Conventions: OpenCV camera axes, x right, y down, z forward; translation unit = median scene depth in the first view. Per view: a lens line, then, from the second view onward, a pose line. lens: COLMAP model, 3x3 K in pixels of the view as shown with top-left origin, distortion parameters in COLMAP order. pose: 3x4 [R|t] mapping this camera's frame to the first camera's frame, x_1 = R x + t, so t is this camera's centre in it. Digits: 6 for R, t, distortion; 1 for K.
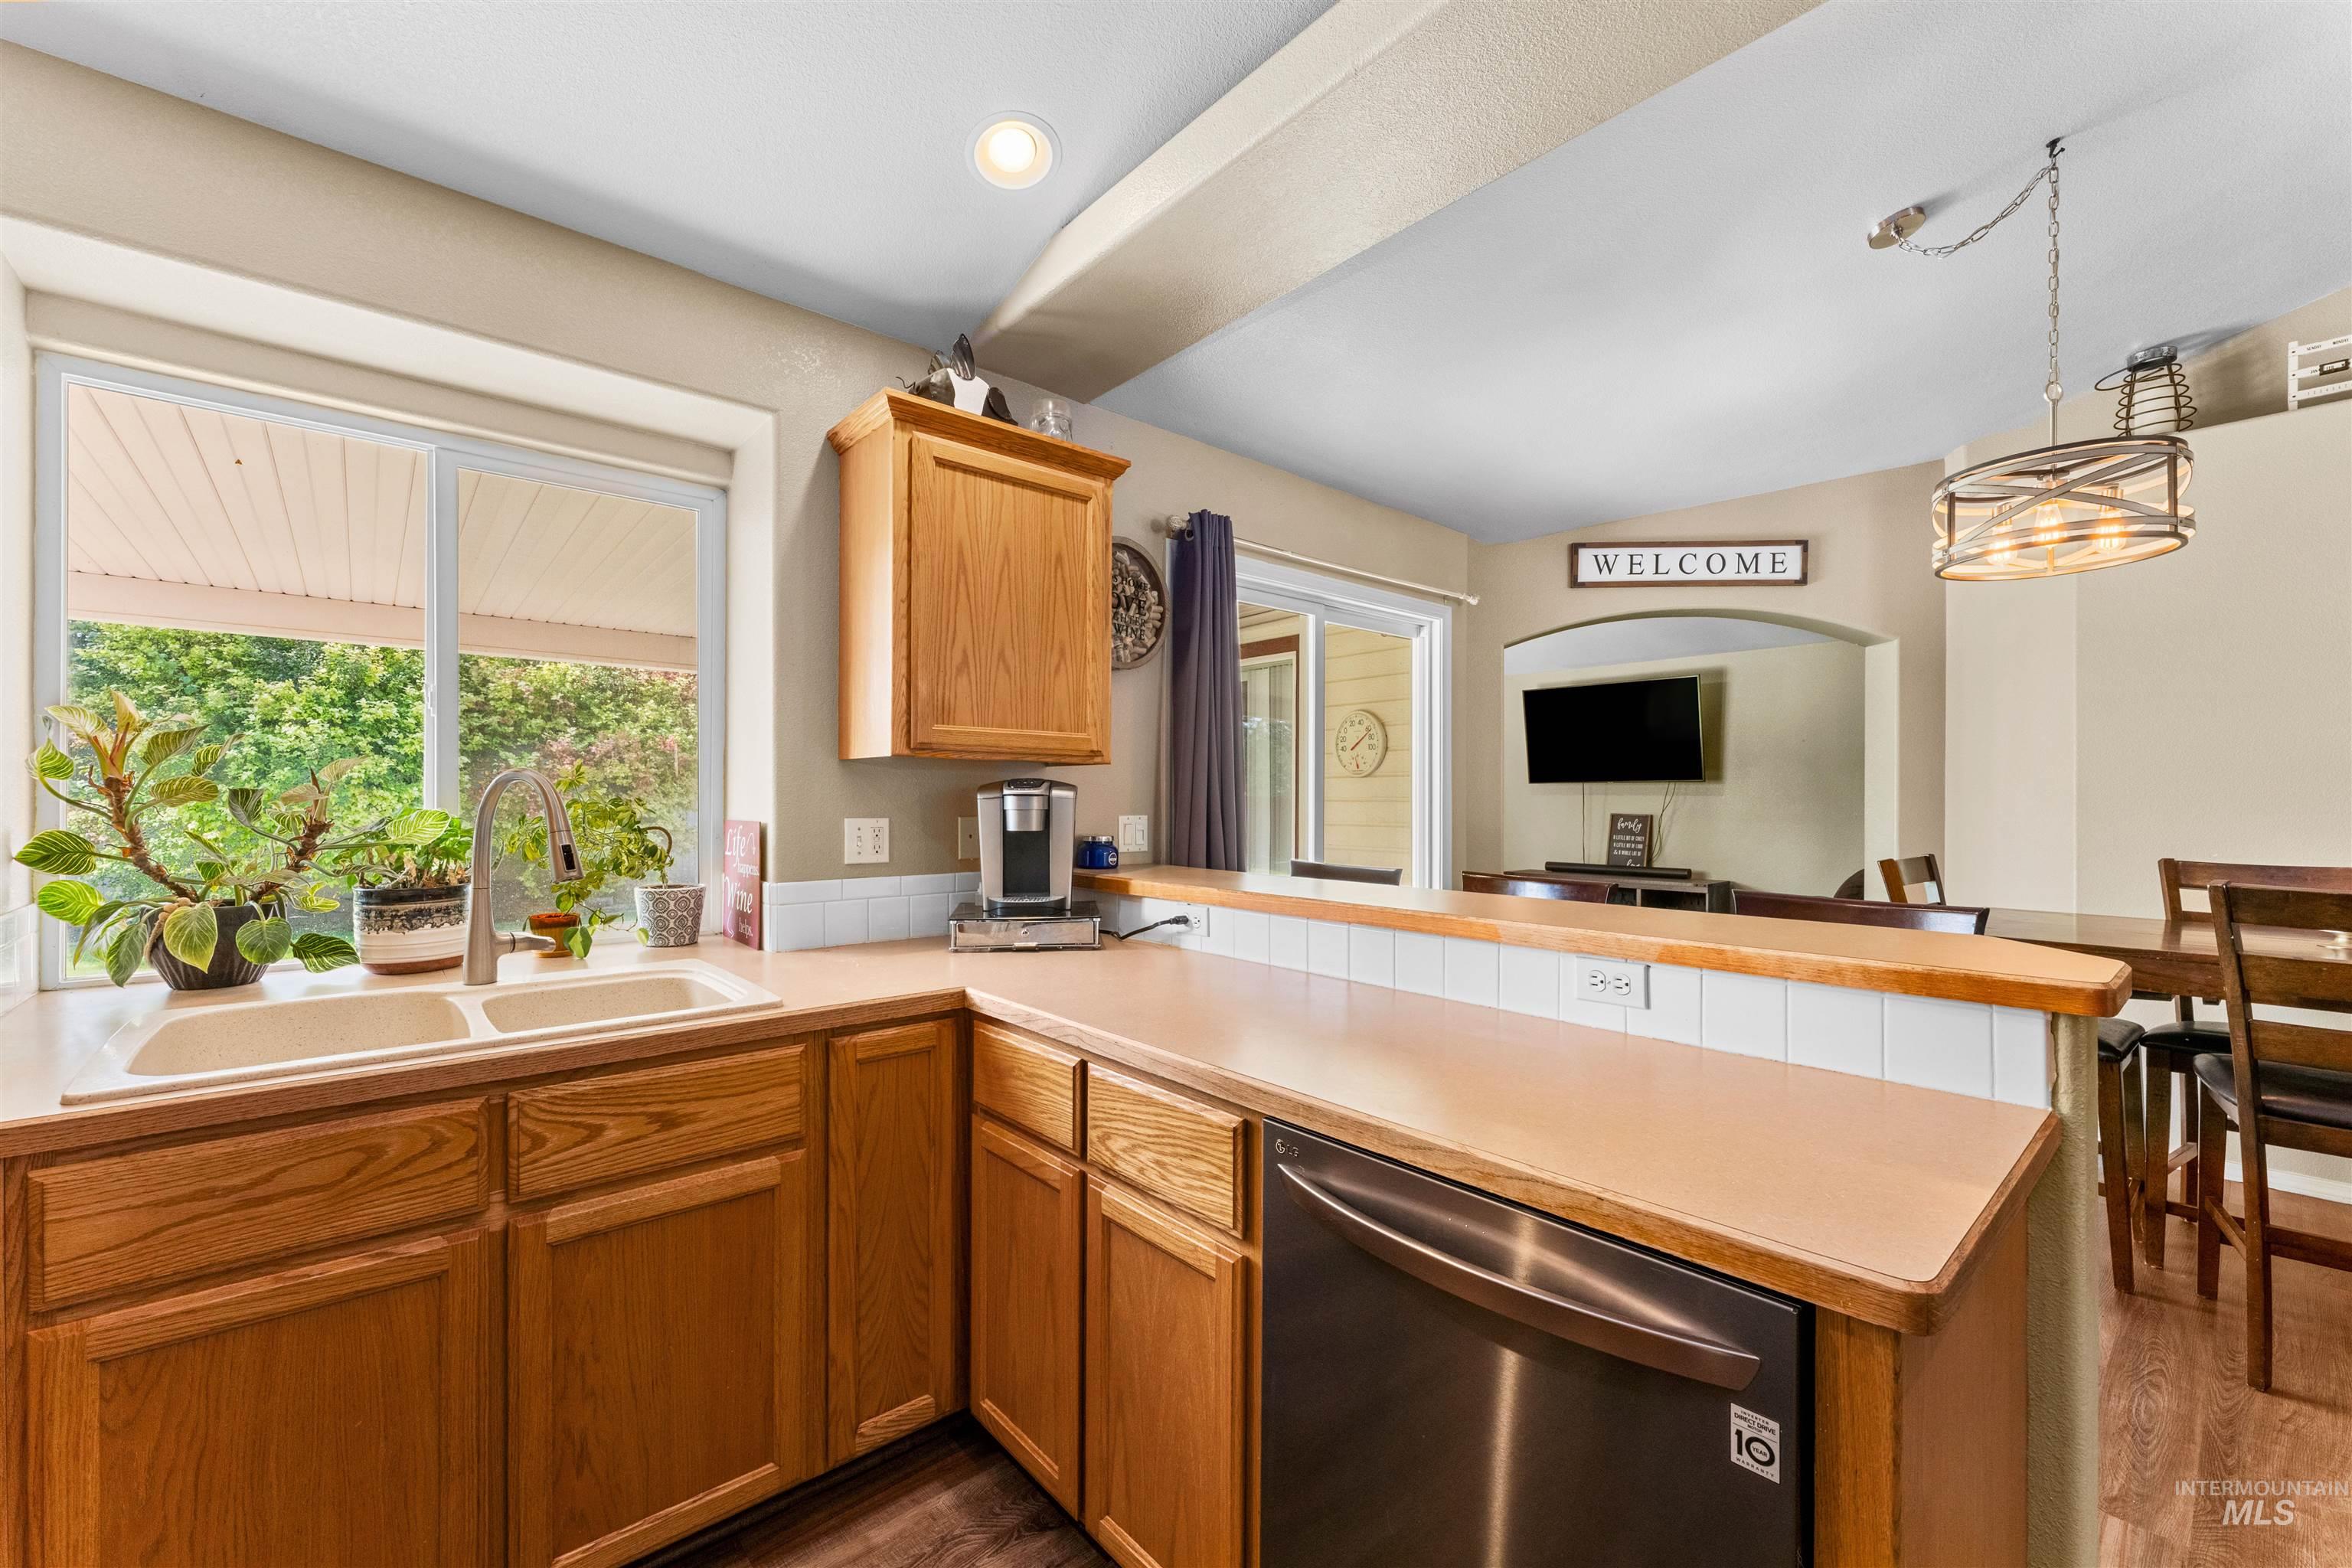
lens RADIAL K [[944.0, 0, 1165.2], [0, 944.0, 799.0], [0, 0, 1]] dist [-0.000139, -0.000483]
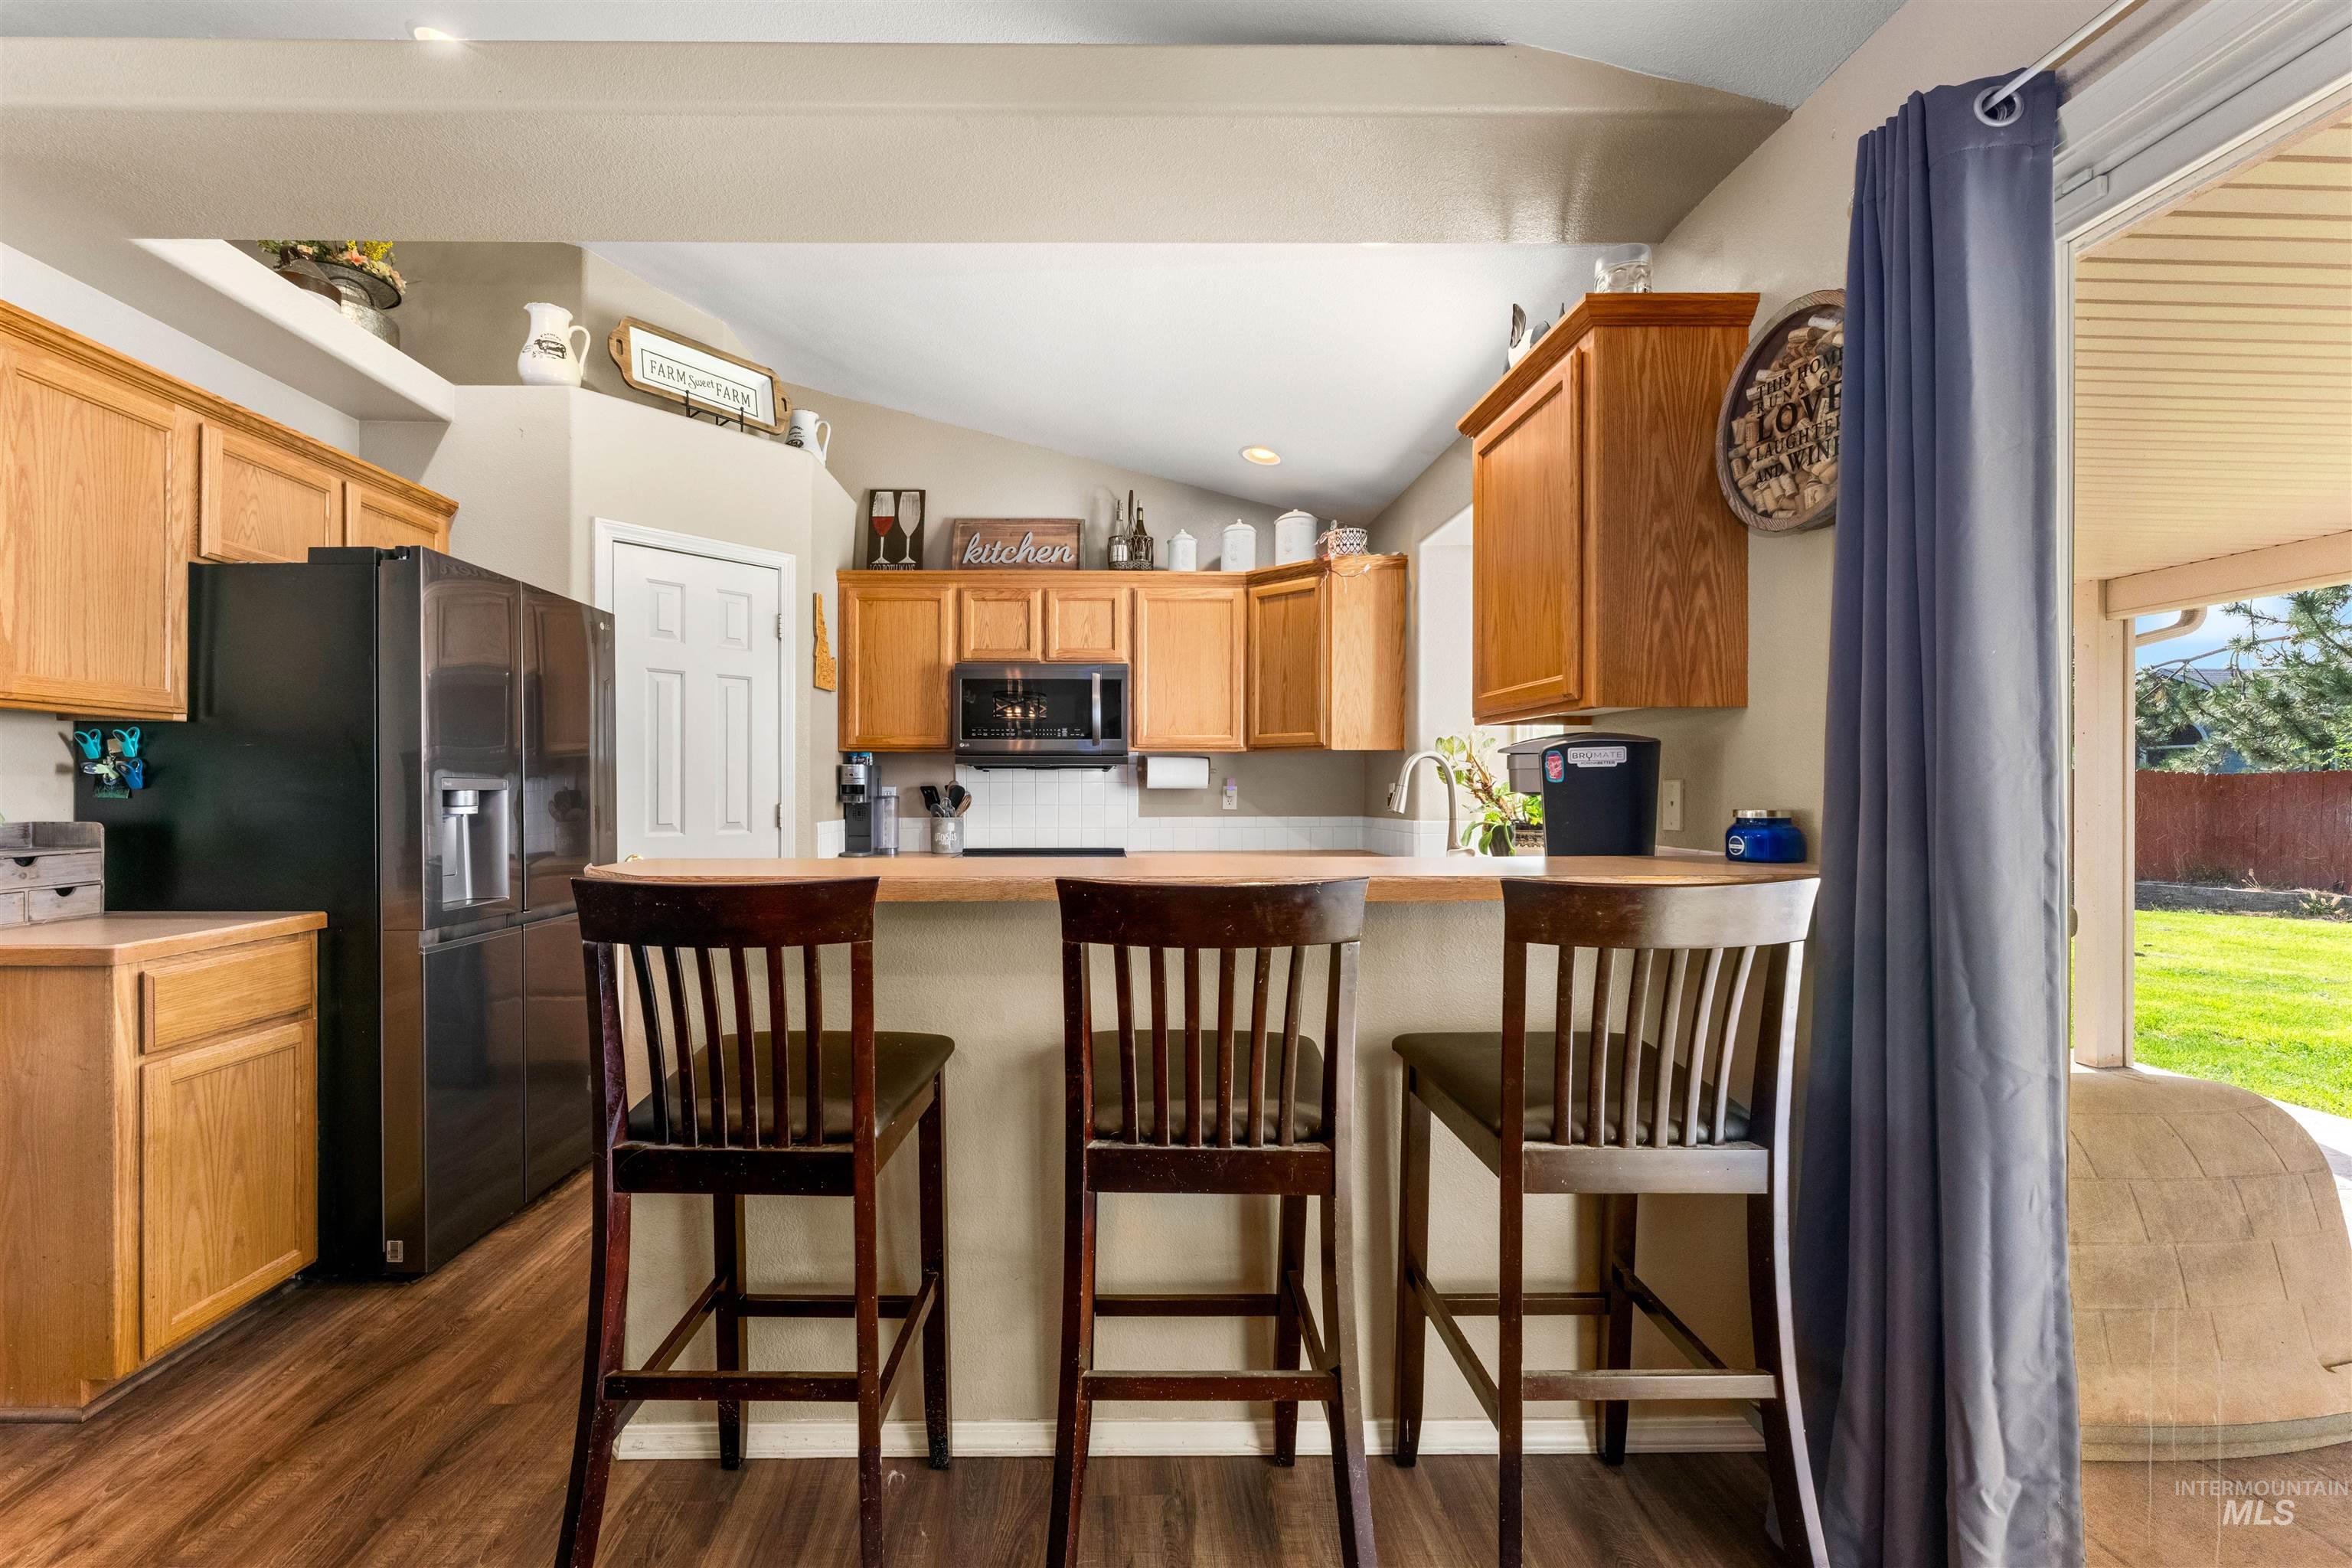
lens RADIAL K [[972.0, 0, 1104.2], [0, 972.0, 790.1], [0, 0, 1]] dist [0.000399, -0.000351]
pose [[-0.643530, -0.000455, -0.765420, 0.875461], [-0.000417, 1.000000, -0.000243, 0.032997], [0.765420, 0.000163, -0.643530, 1.340652]]
